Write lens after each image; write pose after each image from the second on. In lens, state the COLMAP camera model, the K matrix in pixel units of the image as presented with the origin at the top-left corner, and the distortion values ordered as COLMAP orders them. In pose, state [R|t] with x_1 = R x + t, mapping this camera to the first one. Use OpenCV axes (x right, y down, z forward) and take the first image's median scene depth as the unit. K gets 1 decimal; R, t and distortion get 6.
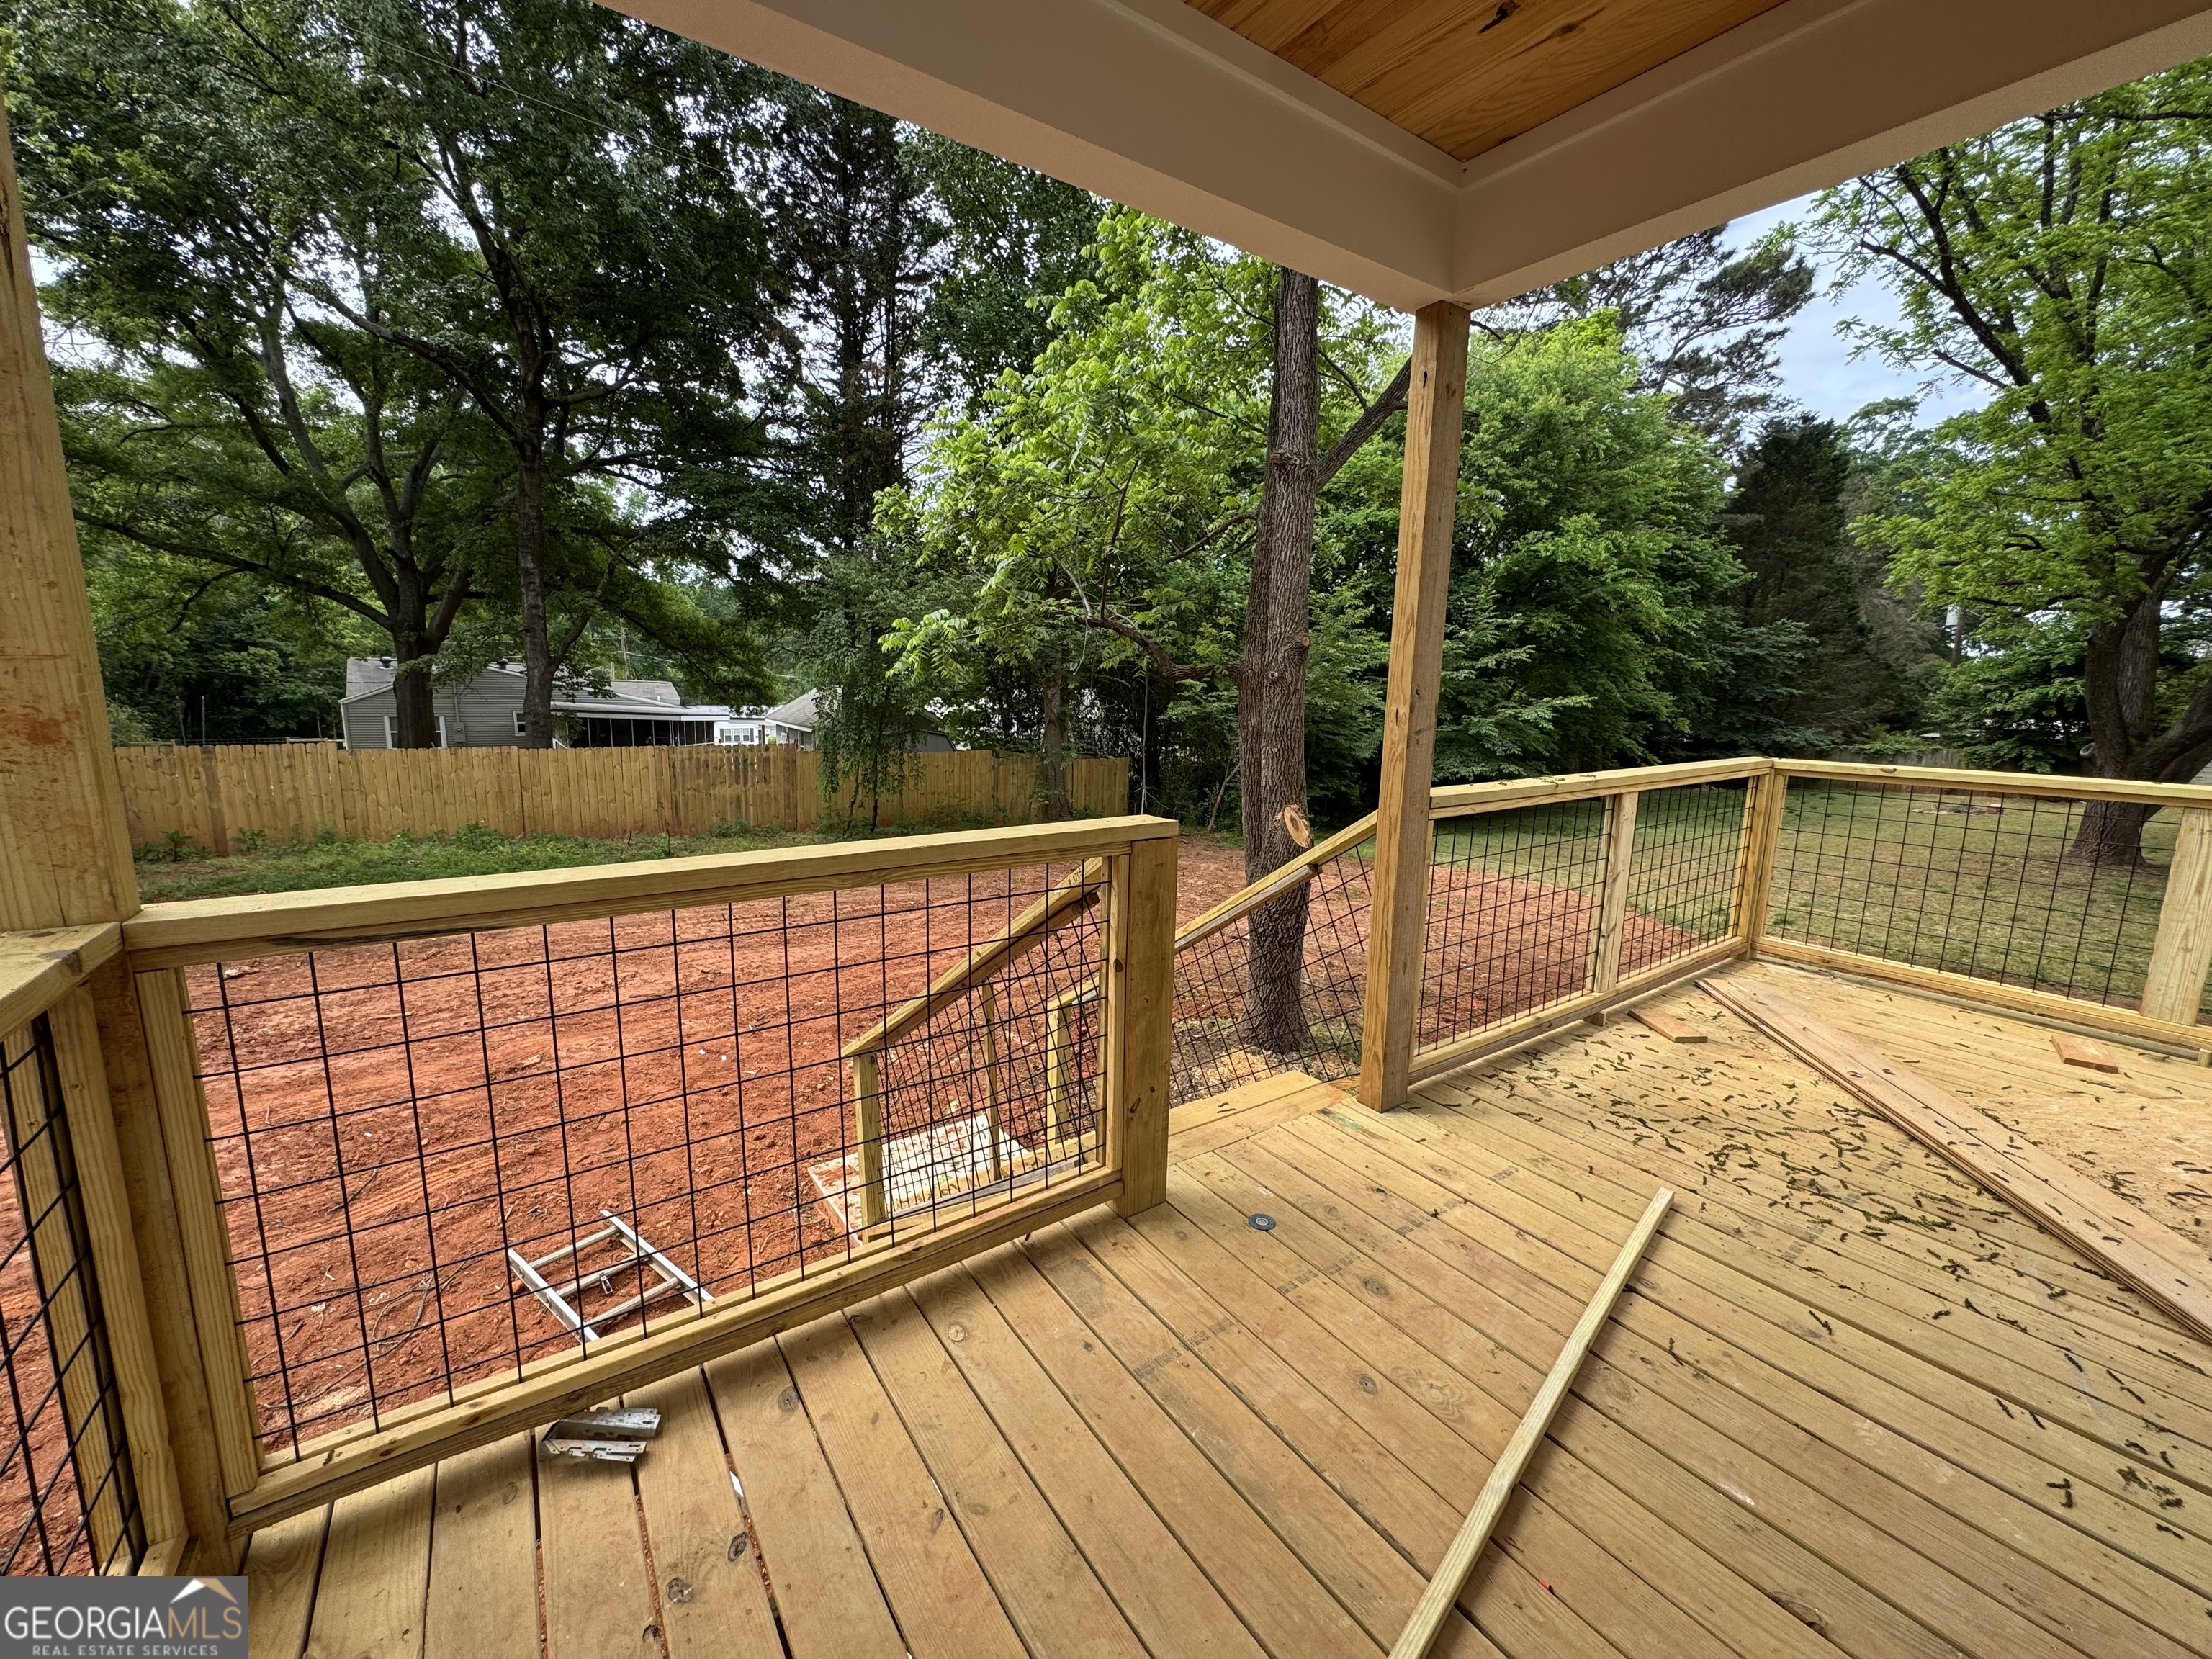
lens RADIAL K [[889.4, 0, 1098.3], [0, 889.4, 828.9], [0, 0, 1]] dist [-0.000508, -0.000081]
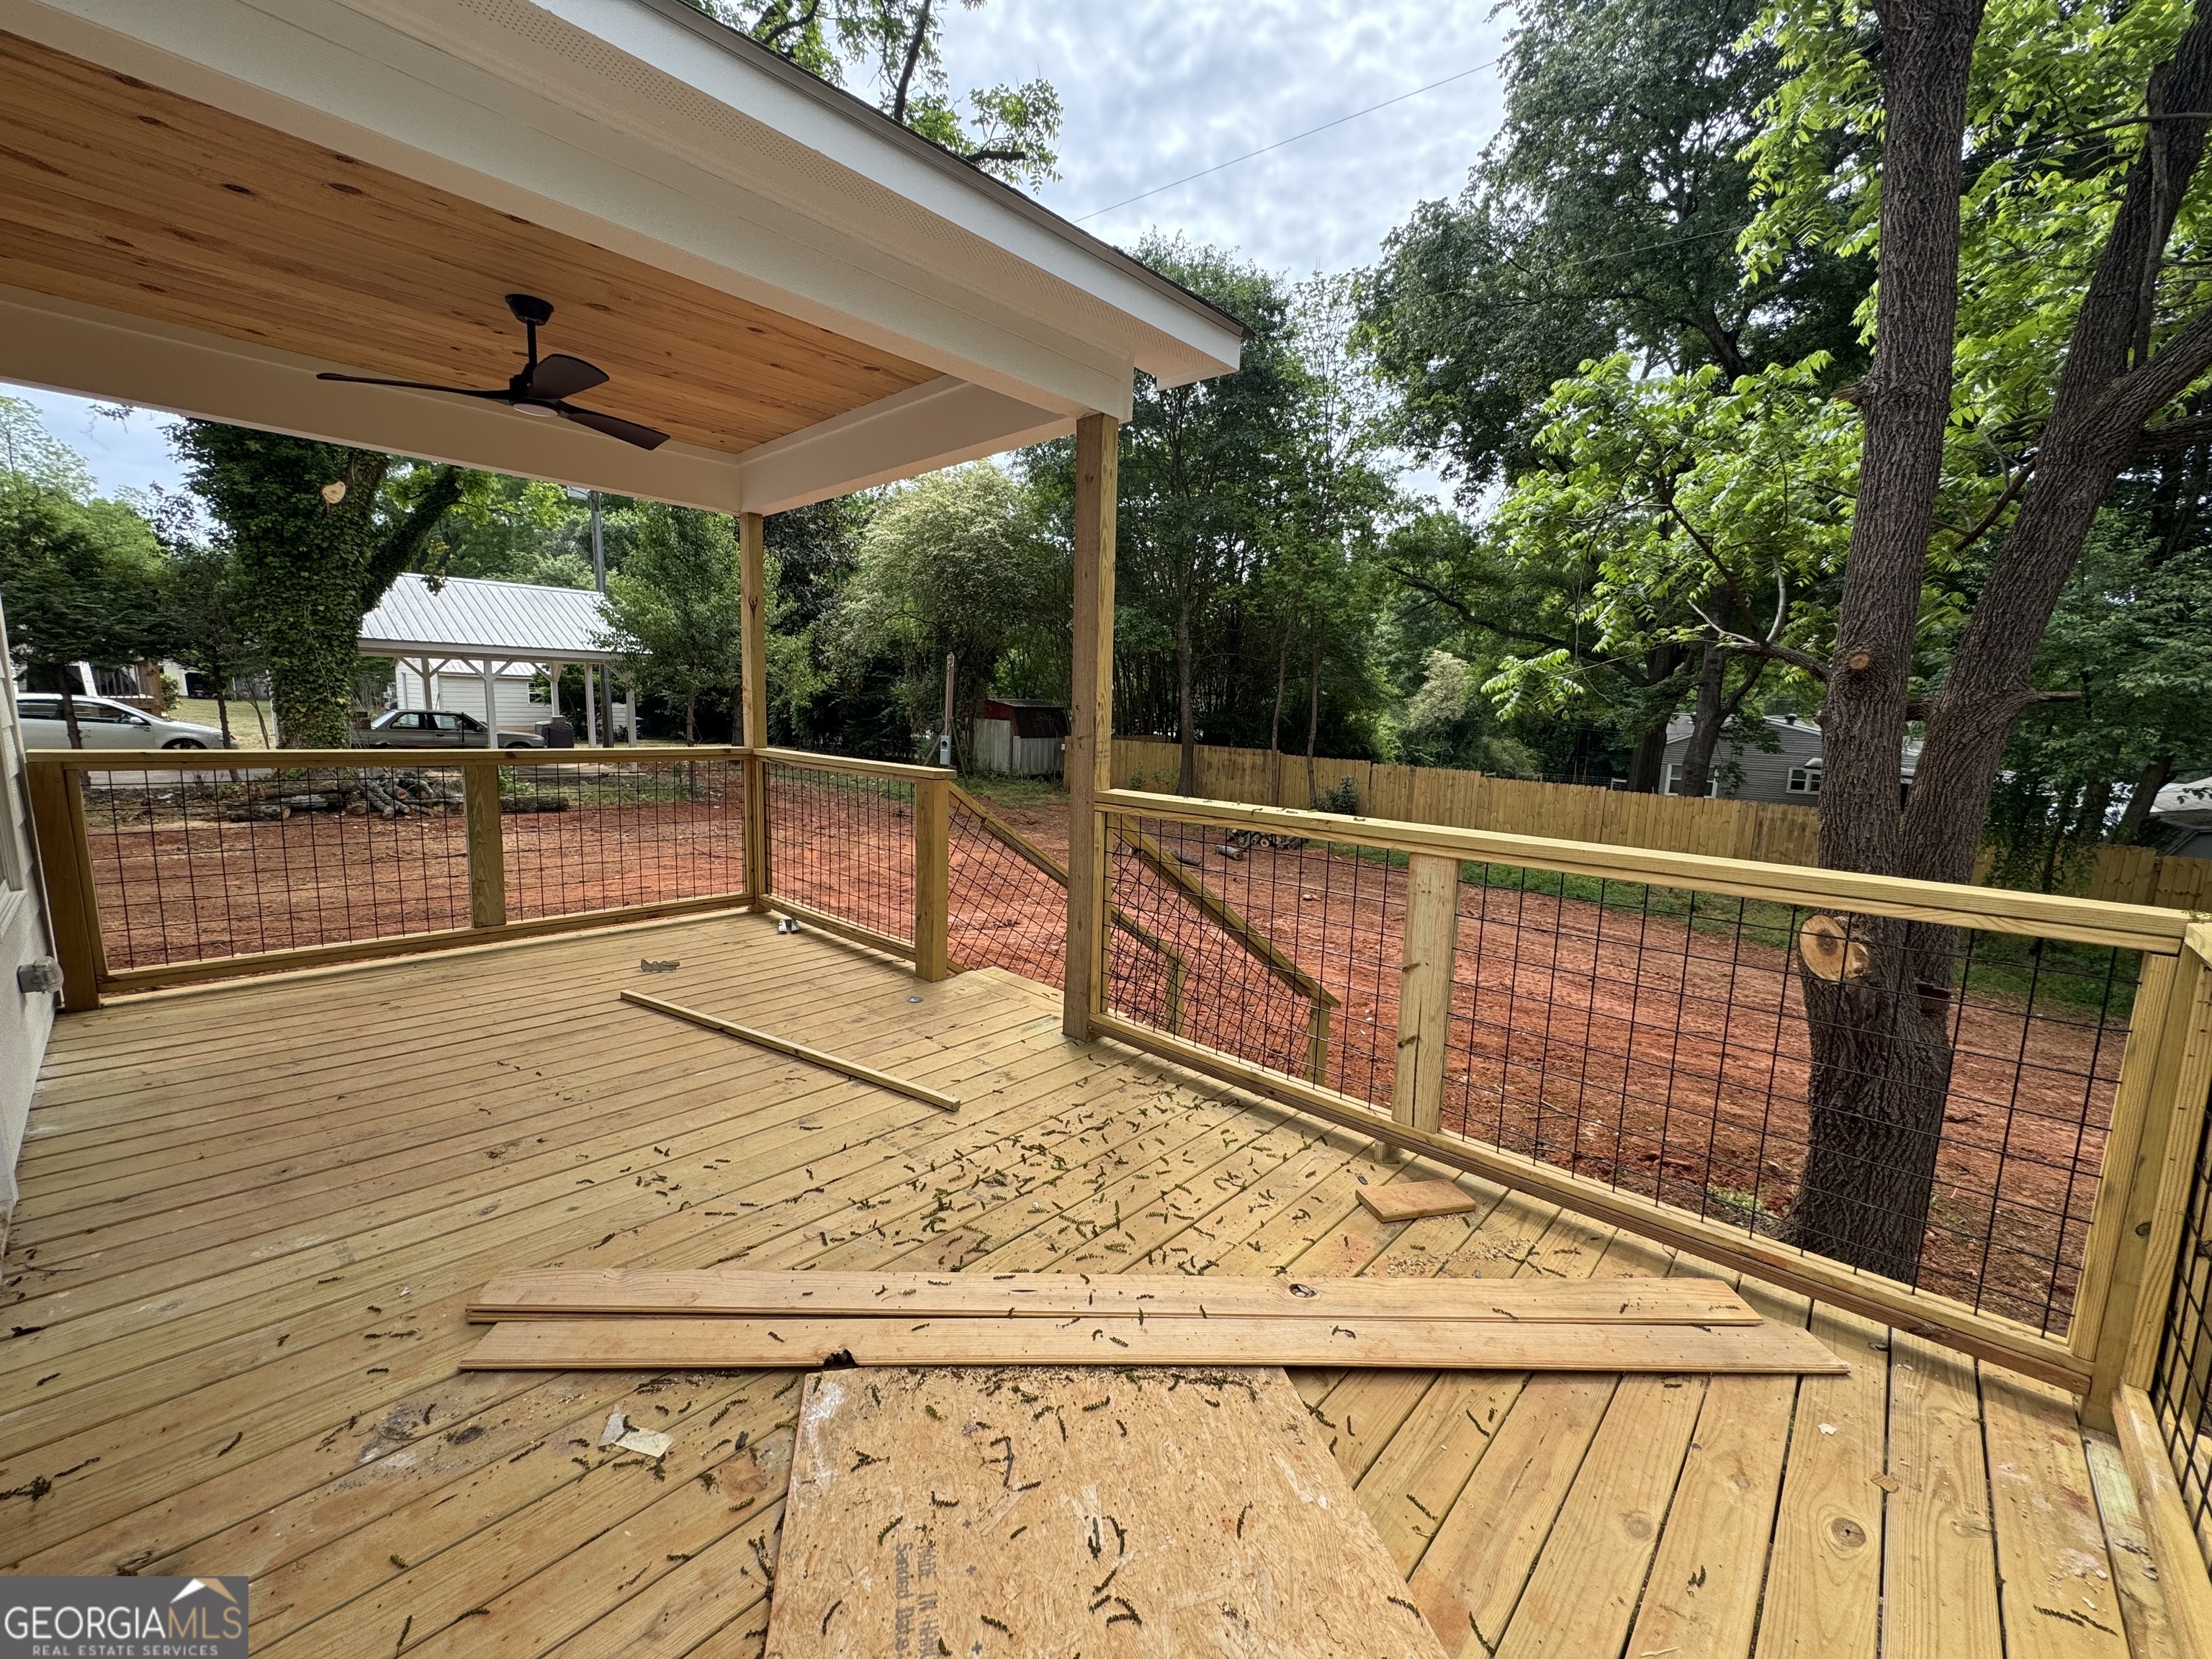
lens RADIAL K [[889.4, 0, 1098.3], [0, 889.4, 828.9], [0, 0, 1]] dist [-0.000508, -0.000081]
pose [[0.201830, 0.125666, -0.971325, 1.499381], [-0.188091, 0.978248, 0.087479, -0.089690], [0.961190, 0.165042, 0.221077, 0.698651]]
